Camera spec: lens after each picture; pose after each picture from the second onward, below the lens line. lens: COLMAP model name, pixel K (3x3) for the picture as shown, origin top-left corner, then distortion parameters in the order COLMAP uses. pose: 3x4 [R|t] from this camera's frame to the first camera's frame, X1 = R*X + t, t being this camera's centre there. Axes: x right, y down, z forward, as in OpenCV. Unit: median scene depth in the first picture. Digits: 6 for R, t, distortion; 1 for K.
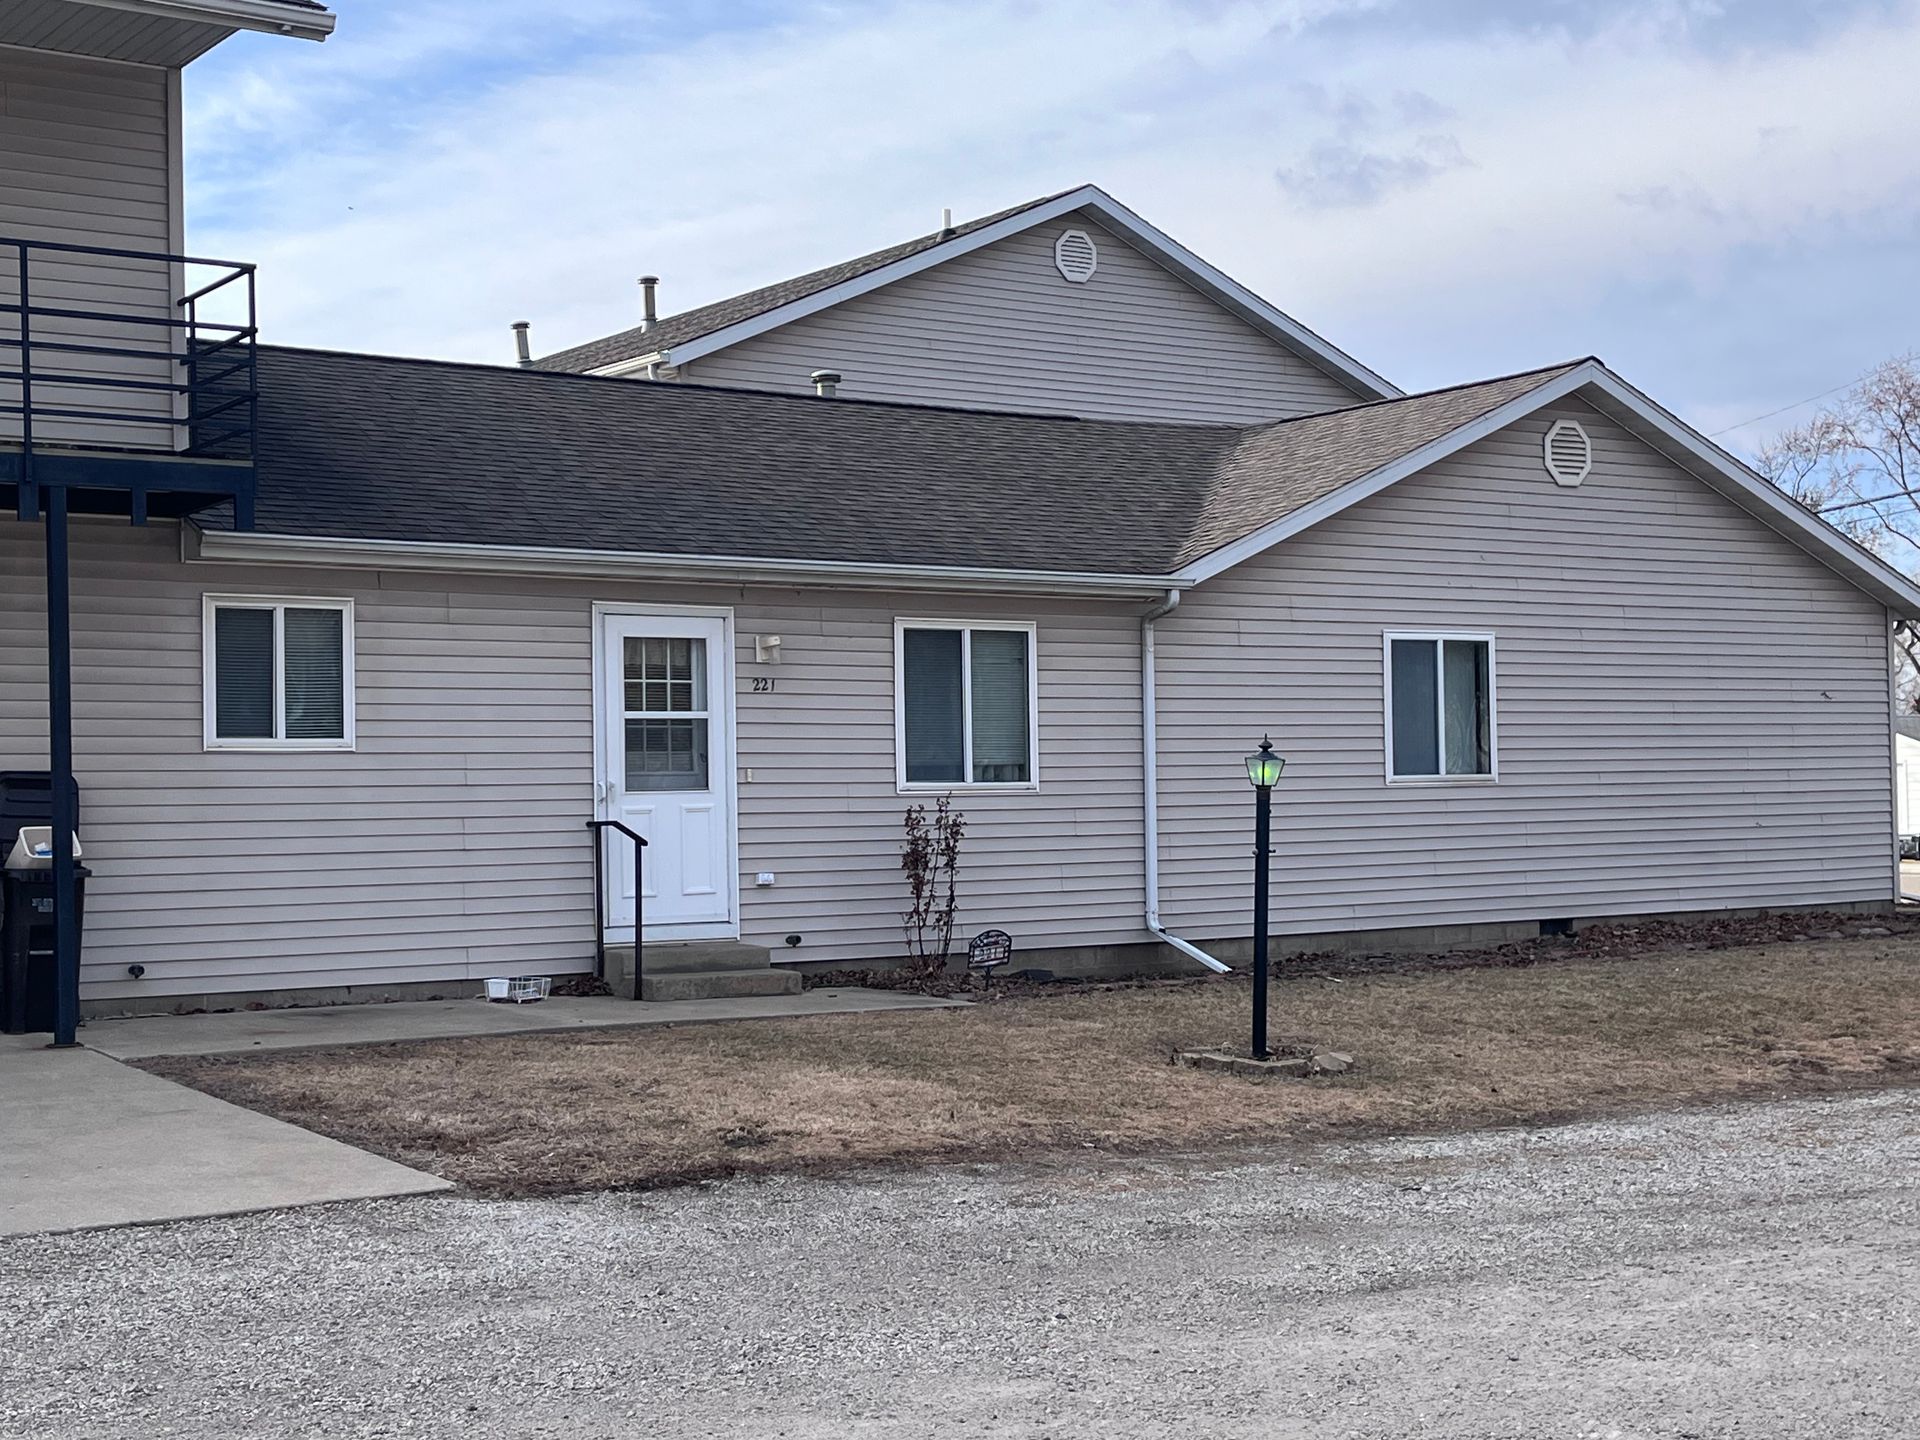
lens RADIAL K [[2648.6, 0, 960.0], [0, 2648.6, 720.0], [0, 0, 1]] dist [0.177877, -0.614153]
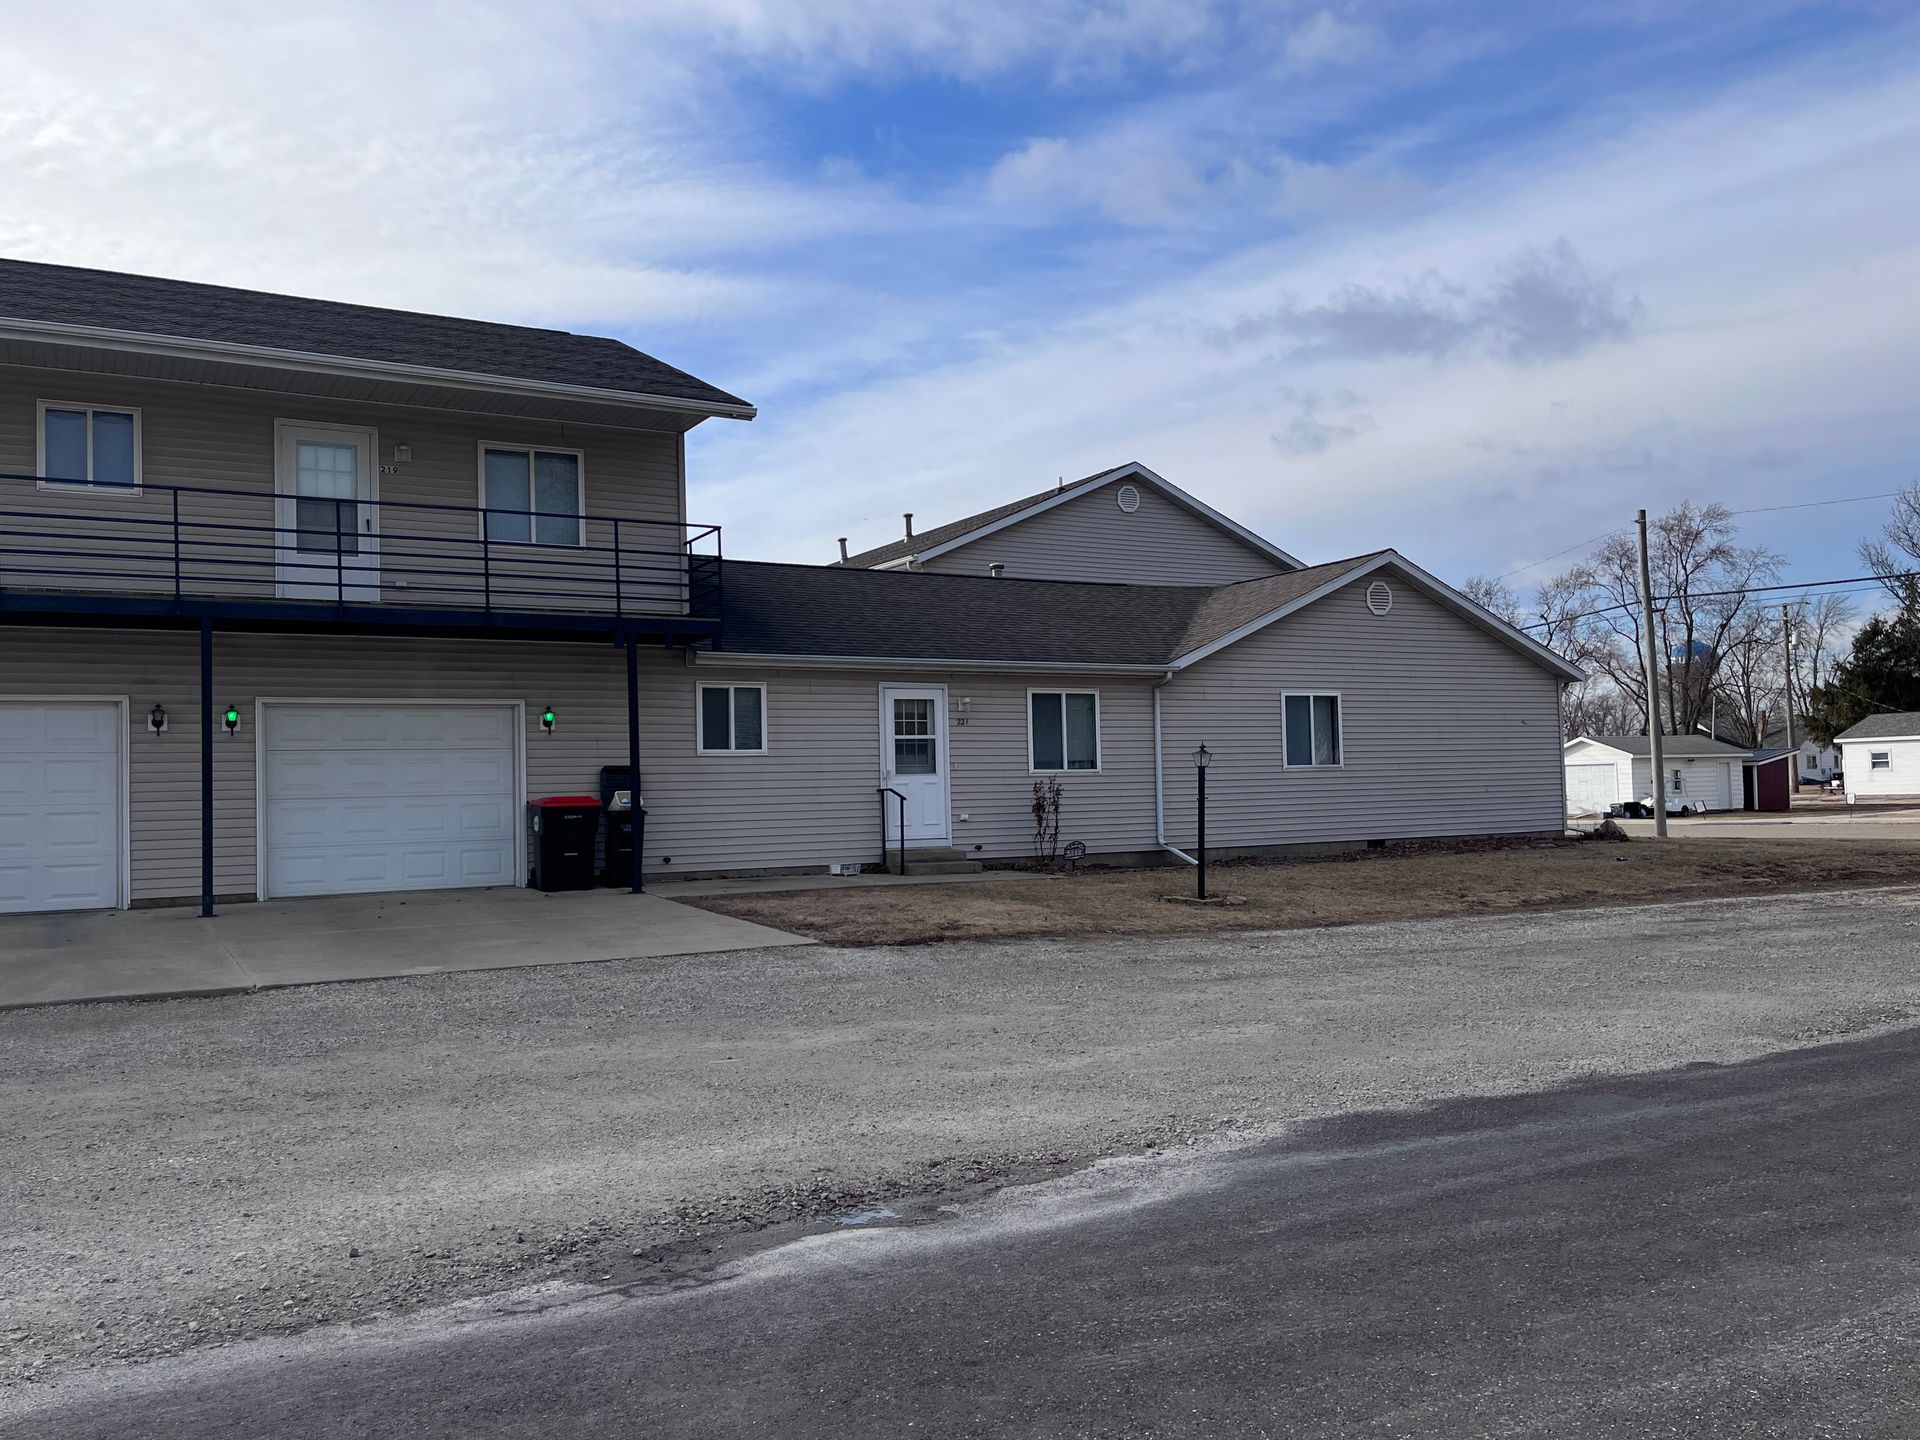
lens RADIAL K [[1501.9, 0, 960.0], [0, 1501.9, 720.0], [0, 0, 1]] dist [0.088255, -0.001768]
pose [[0.996245, -0.012343, -0.085699, 0.022897], [0.010719, 0.999754, -0.019393, 0.007704], [0.085917, 0.018401, 0.996132, -0.147334]]
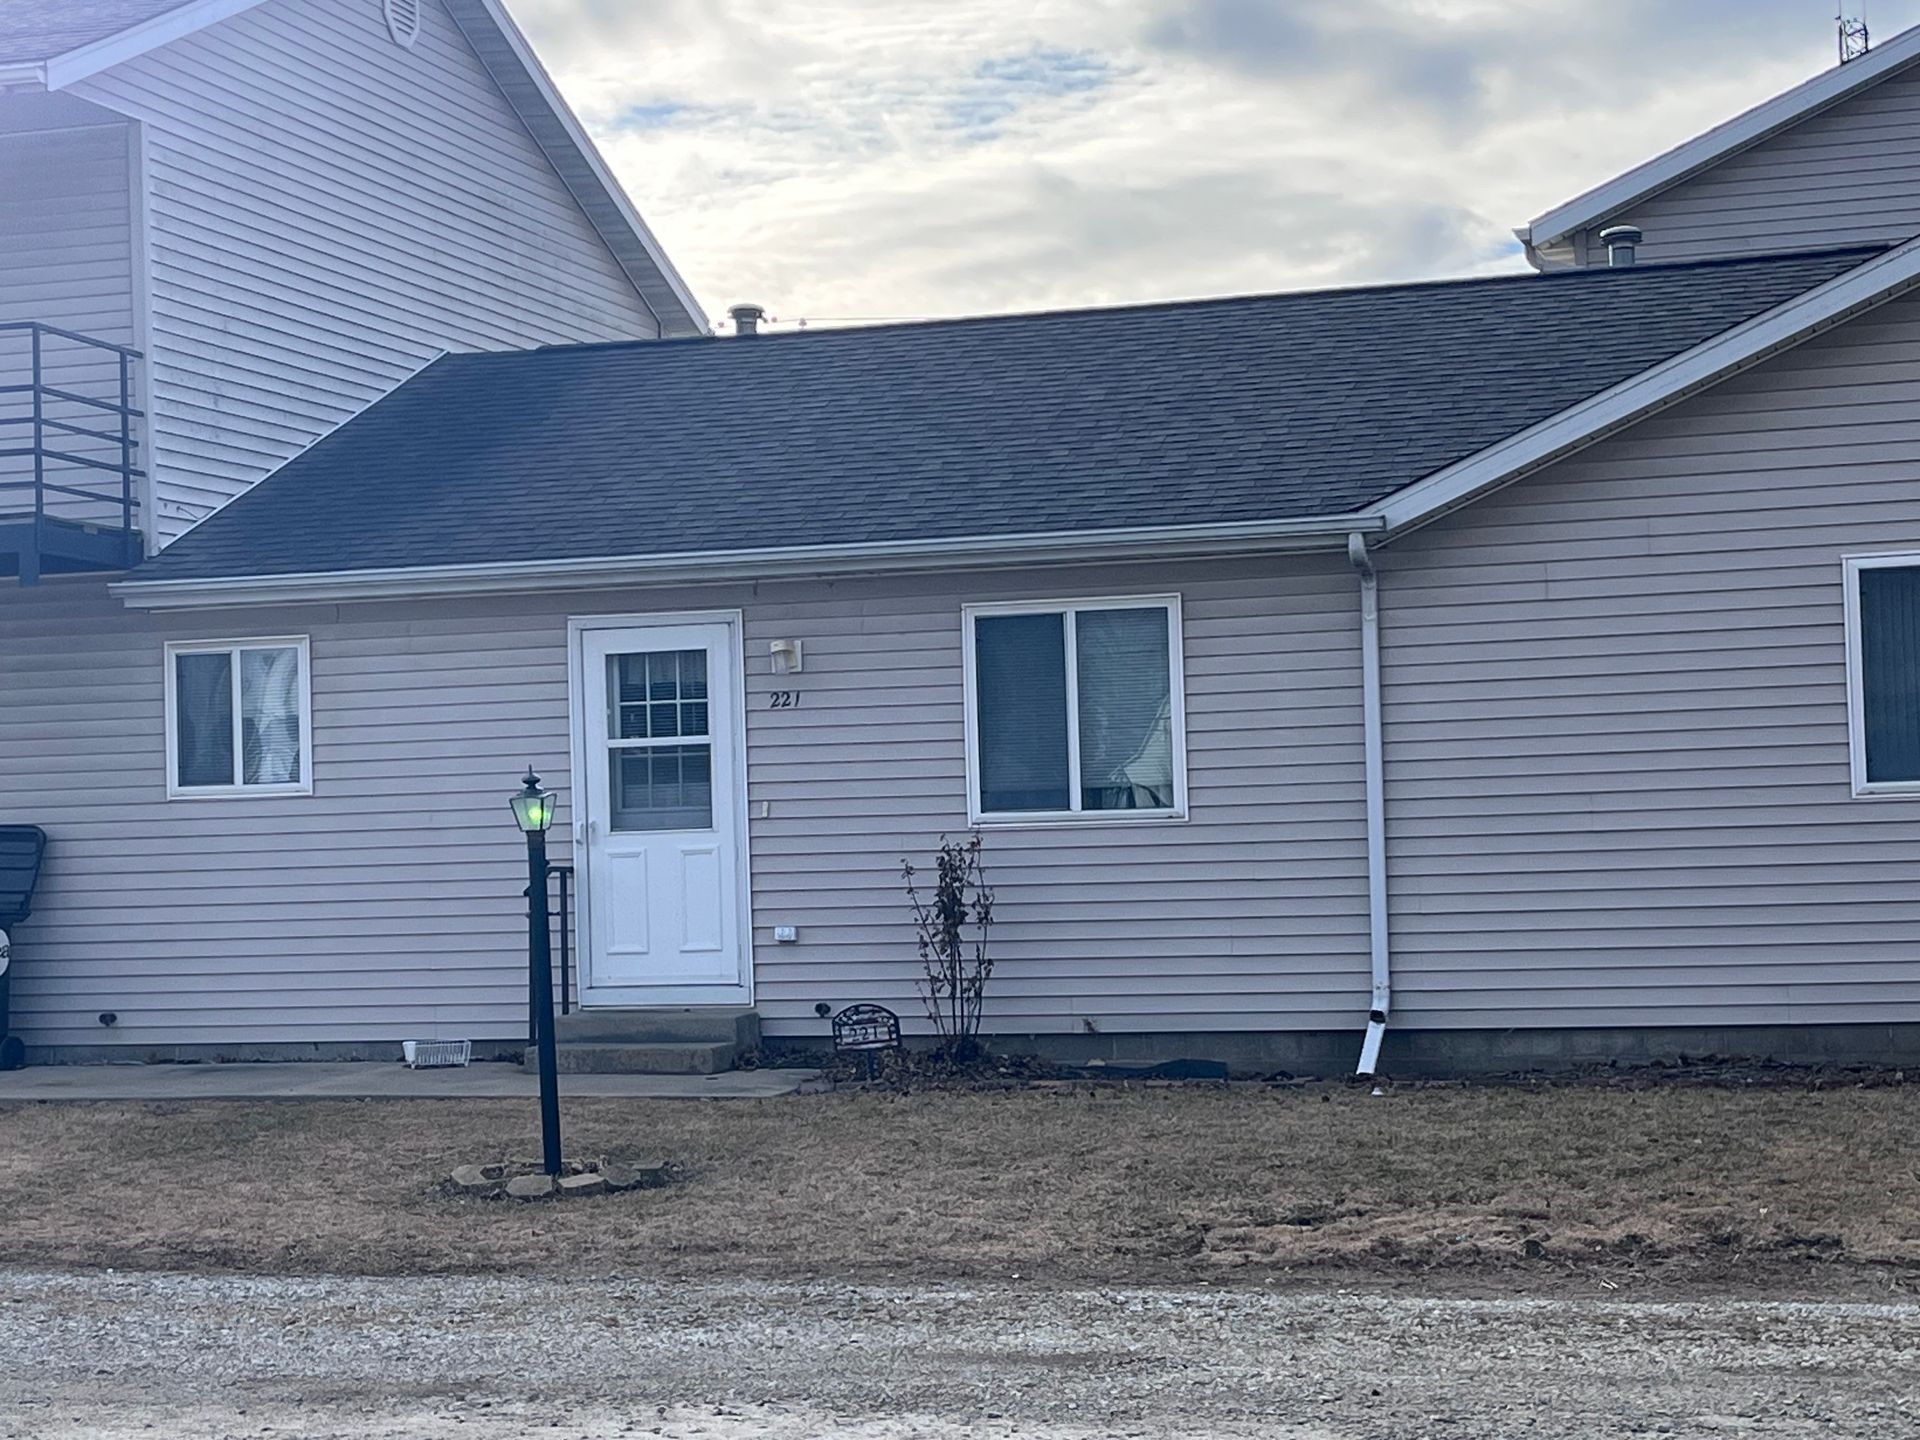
lens RADIAL K [[3459.7, 0, 960.0], [0, 3459.7, 720.0], [0, 0, 1]] dist [0.189636, -0.762171]
pose [[0.632276, -0.033150, -0.774034, 0.807336], [0.041717, 0.999091, -0.008712, 0.004852], [0.773619, -0.026782, 0.633085, 0.362393]]
